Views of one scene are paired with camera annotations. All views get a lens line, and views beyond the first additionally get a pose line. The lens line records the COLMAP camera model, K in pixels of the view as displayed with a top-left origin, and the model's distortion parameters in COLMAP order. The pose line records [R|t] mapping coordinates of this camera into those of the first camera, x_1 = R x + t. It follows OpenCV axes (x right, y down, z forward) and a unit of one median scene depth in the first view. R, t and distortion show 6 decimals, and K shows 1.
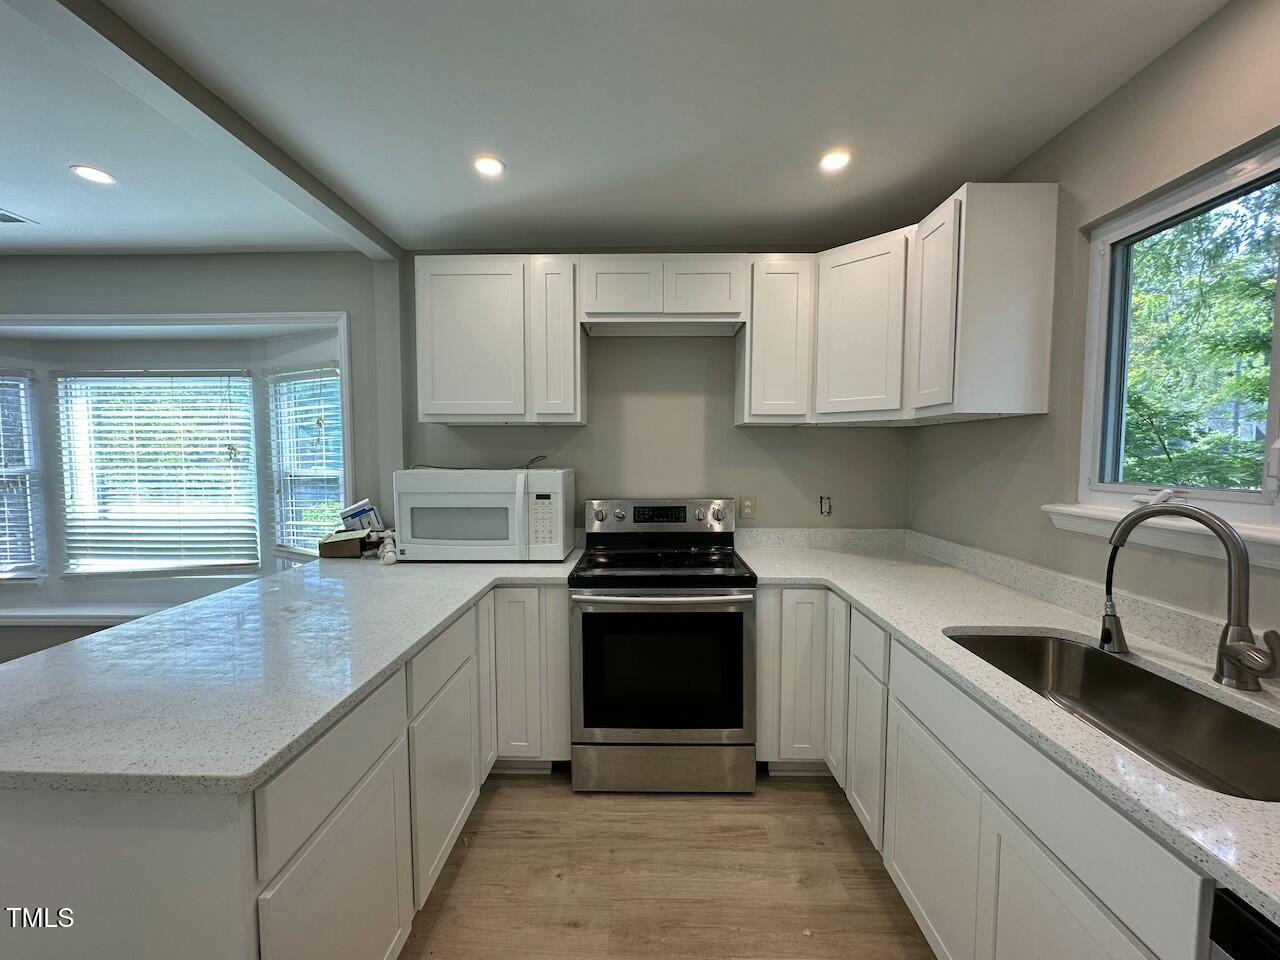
lens RADIAL K [[511.4, 0, 640.5], [0, 511.4, 489.5], [0, 0, 1]] dist [-0.007634, 0.000244]
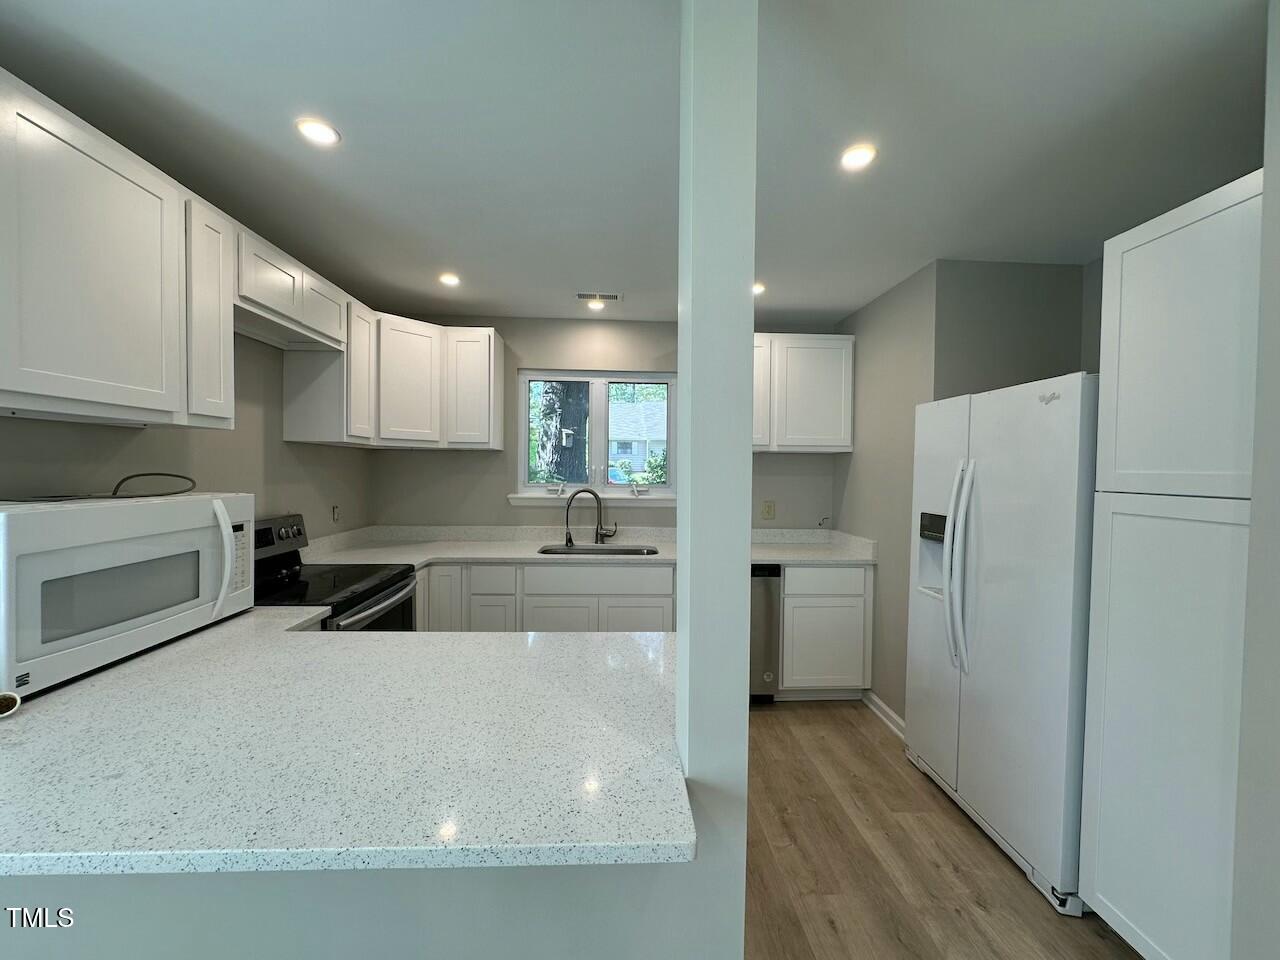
lens RADIAL K [[511.4, 0, 639.0], [0, 511.4, 481.4], [0, 0, 1]] dist [-0.007634, 0.000244]
pose [[-0.061627, -0.026146, 0.997757, -0.837092], [0.056871, 0.997941, 0.029664, -0.036997], [-0.996478, 0.058572, -0.060013, 0.387587]]
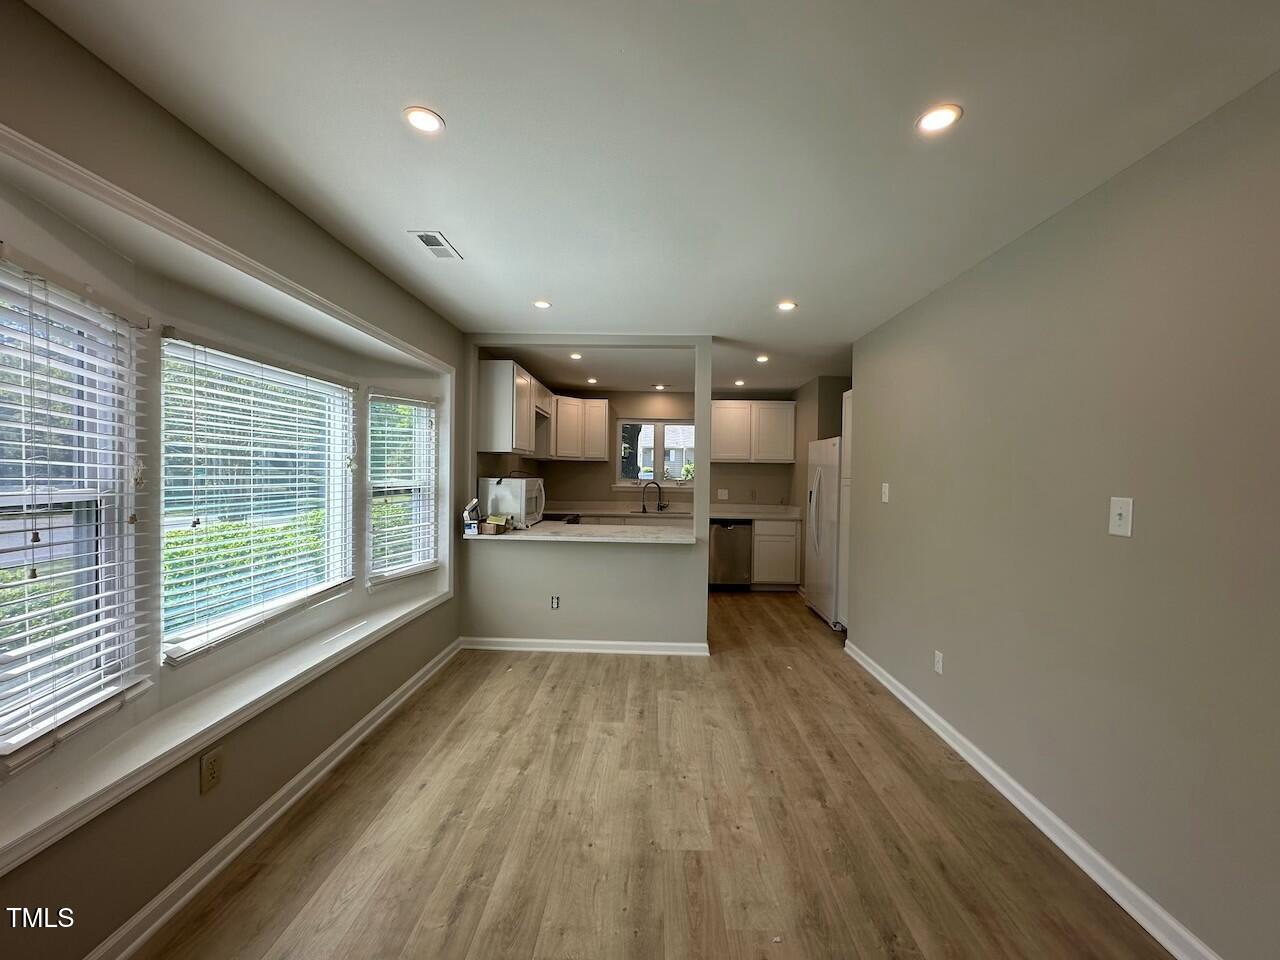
lens RADIAL K [[511.4, 0, 641.8], [0, 511.4, 484.7], [0, 0, 1]] dist [-0.007634, 0.000244]
pose [[0.001458, -0.022054, 0.999756, -1.997208], [0.052709, 0.998369, 0.021947, -0.030150], [-0.998609, 0.052664, 0.002618, 0.493255]]
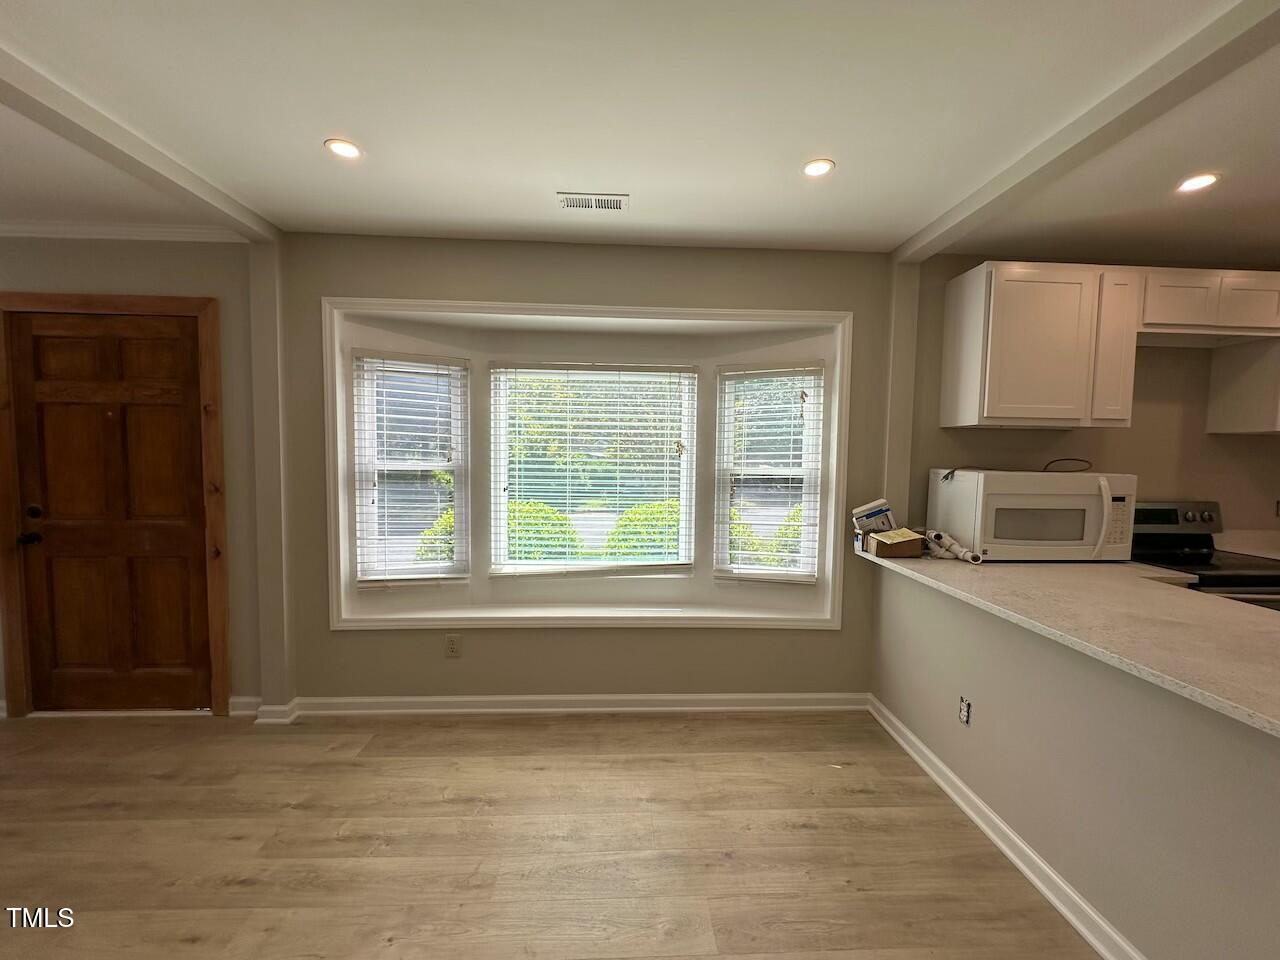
lens RADIAL K [[511.4, 0, 639.4], [0, 511.4, 482.1], [0, 0, 1]] dist [-0.007634, 0.000244]
pose [[0.998032, 0.010785, 0.061776, -1.055286], [-0.010335, 0.999918, -0.007604, -0.002258], [-0.061852, 0.006951, 0.998061, 0.025922]]
